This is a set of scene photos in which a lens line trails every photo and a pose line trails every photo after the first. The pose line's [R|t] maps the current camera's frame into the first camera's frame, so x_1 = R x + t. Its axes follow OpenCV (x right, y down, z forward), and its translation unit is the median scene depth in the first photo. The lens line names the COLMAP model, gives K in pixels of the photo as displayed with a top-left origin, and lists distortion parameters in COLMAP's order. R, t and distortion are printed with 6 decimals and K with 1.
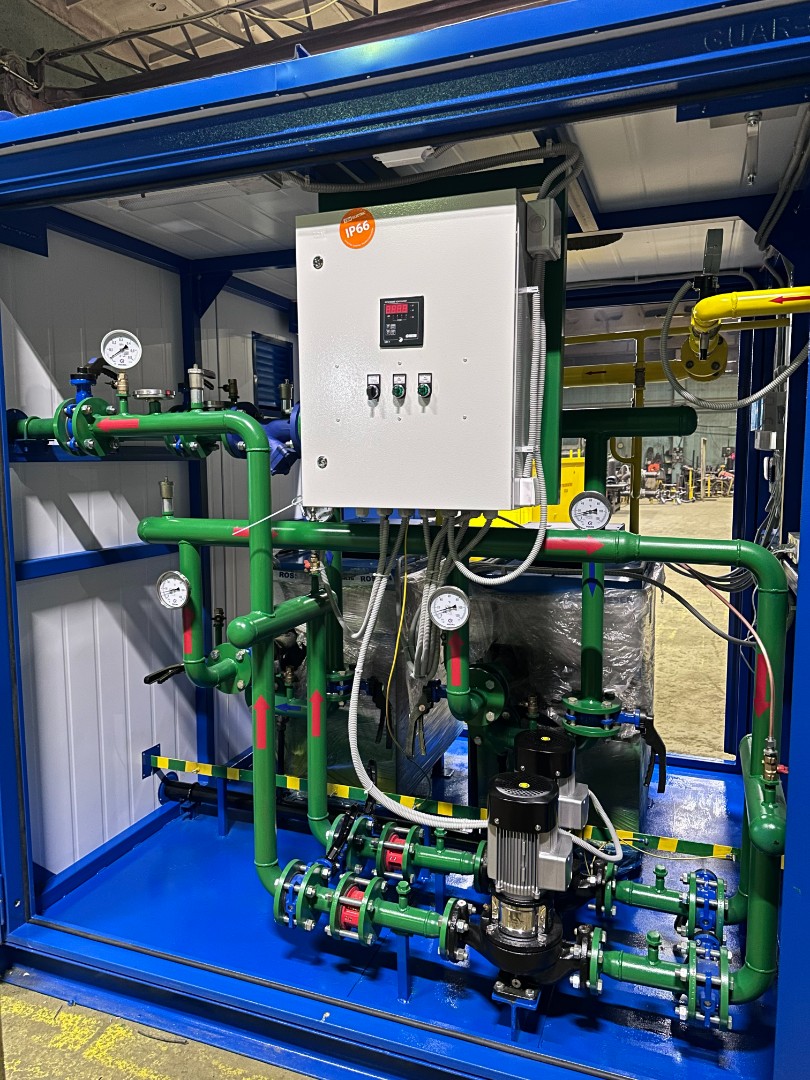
lens RADIAL K [[766.8, 0, 409.3], [0, 766.8, 541.7], [0, 0, 1]] dist [0.054299, -0.057937]
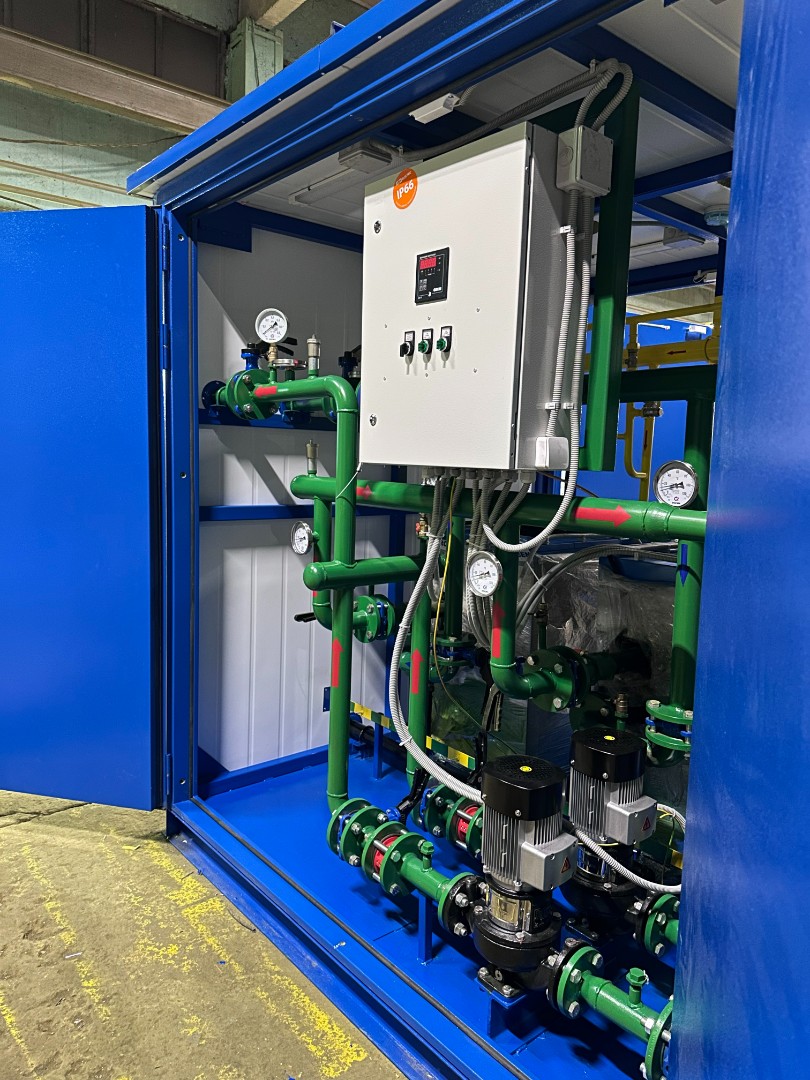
lens RADIAL K [[766.8, 0, 408.9], [0, 766.8, 543.6], [0, 0, 1]] dist [0.054299, -0.057937]
pose [[0.868070, 0.088028, -0.488575, 0.405010], [-0.088621, 0.995823, 0.021964, 0.033348], [0.488468, 0.024232, 0.872245, 0.102292]]
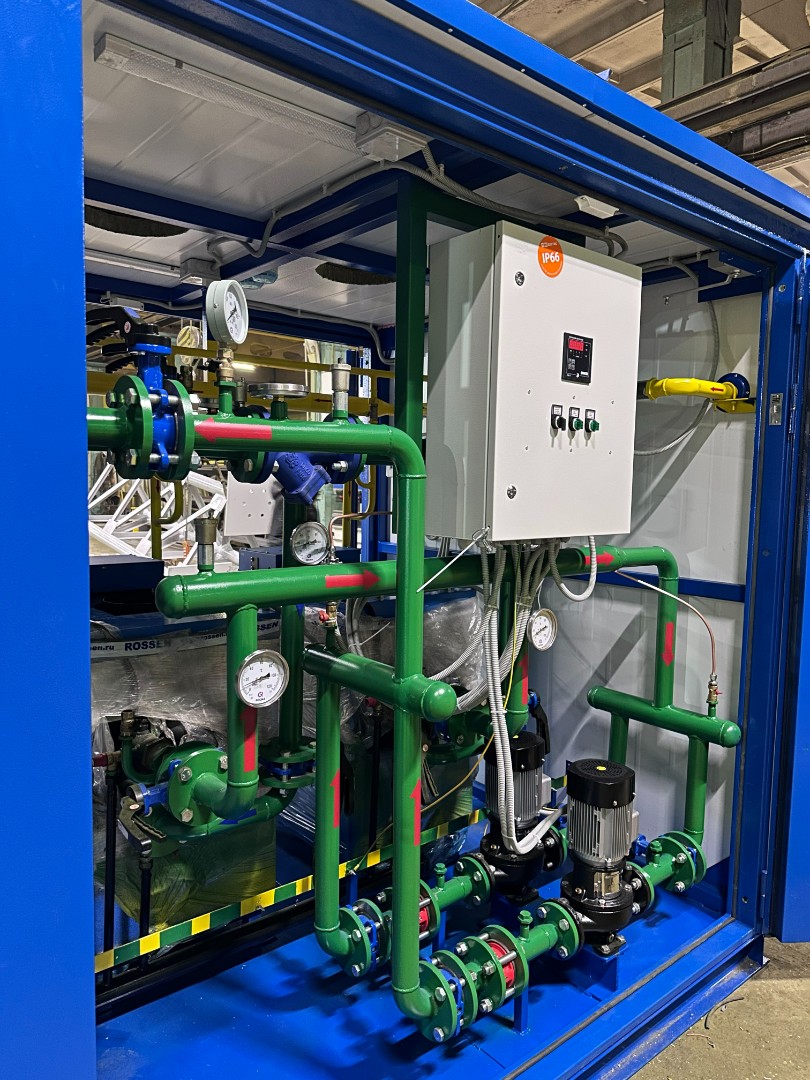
lens RADIAL K [[766.8, 0, 403.5], [0, 766.8, 541.7], [0, 0, 1]] dist [0.054299, -0.057937]
pose [[0.489494, -0.057455, 0.870112, -0.878956], [0.075142, 0.996895, 0.023554, -0.067396], [-0.868763, 0.053852, 0.492291, 0.589702]]
